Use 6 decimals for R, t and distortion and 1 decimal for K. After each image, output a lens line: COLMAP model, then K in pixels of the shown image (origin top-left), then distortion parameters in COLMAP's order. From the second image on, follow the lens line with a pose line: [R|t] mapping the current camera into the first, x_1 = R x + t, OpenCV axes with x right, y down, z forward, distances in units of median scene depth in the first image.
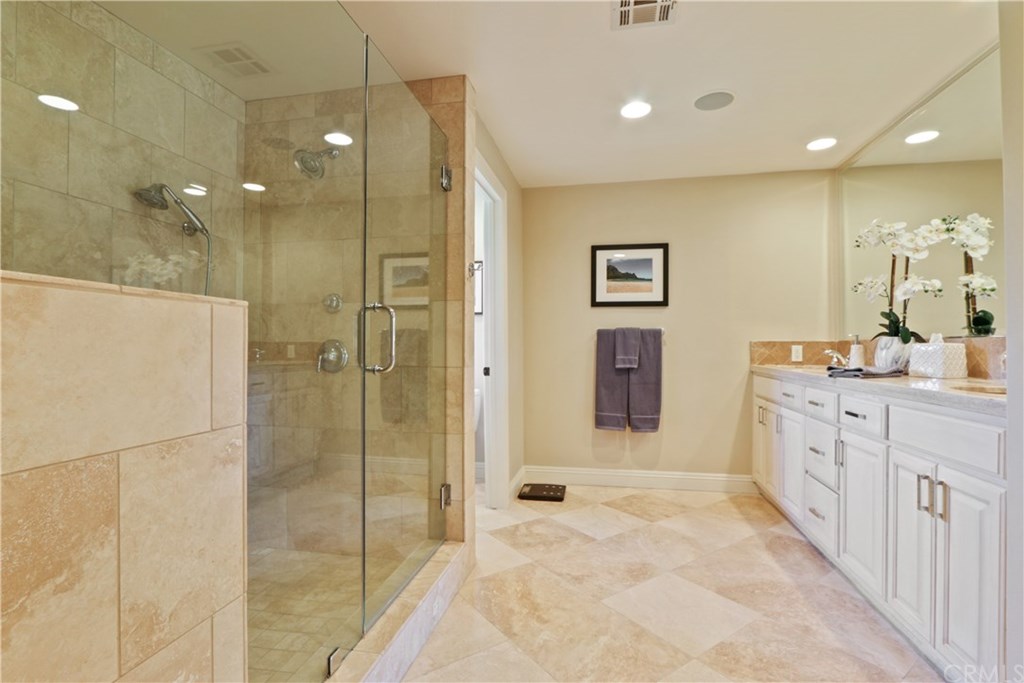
lens RADIAL K [[473.5, 0, 516.7], [0, 473.5, 339.9], [0, 0, 1]] dist [-0.018219, 0.001400]
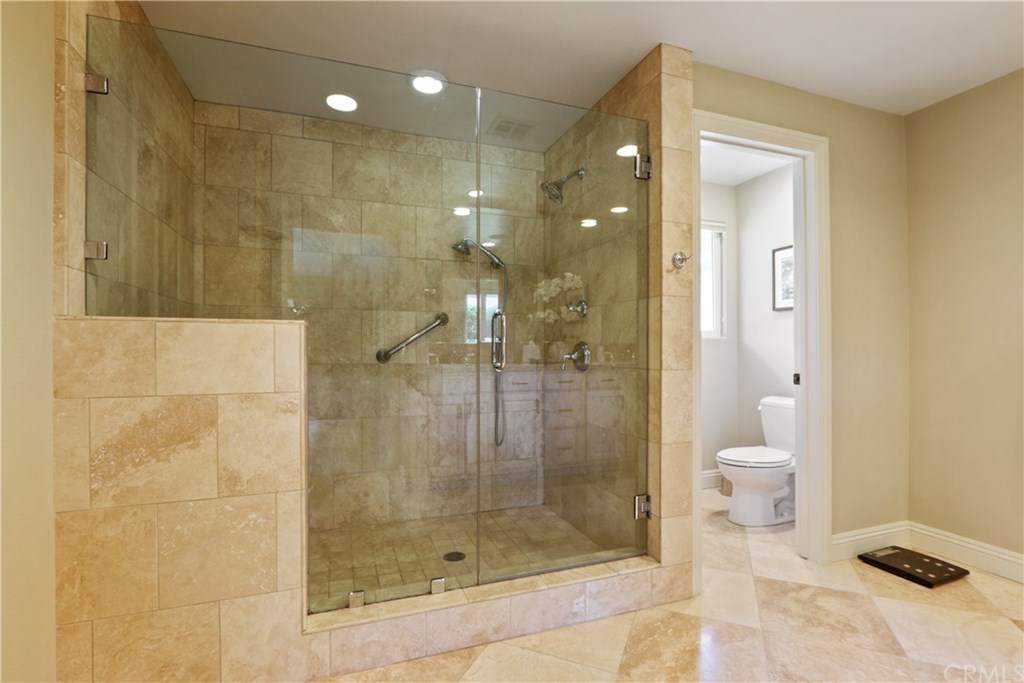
lens RADIAL K [[473.5, 0, 517.7], [0, 473.5, 345.7], [0, 0, 1]] dist [-0.018219, 0.001400]
pose [[0.530103, -0.007289, -0.847902, 0.505187], [0.014031, 0.999902, 0.000176, 0.007796], [0.847817, -0.011990, 0.530154, 0.292476]]
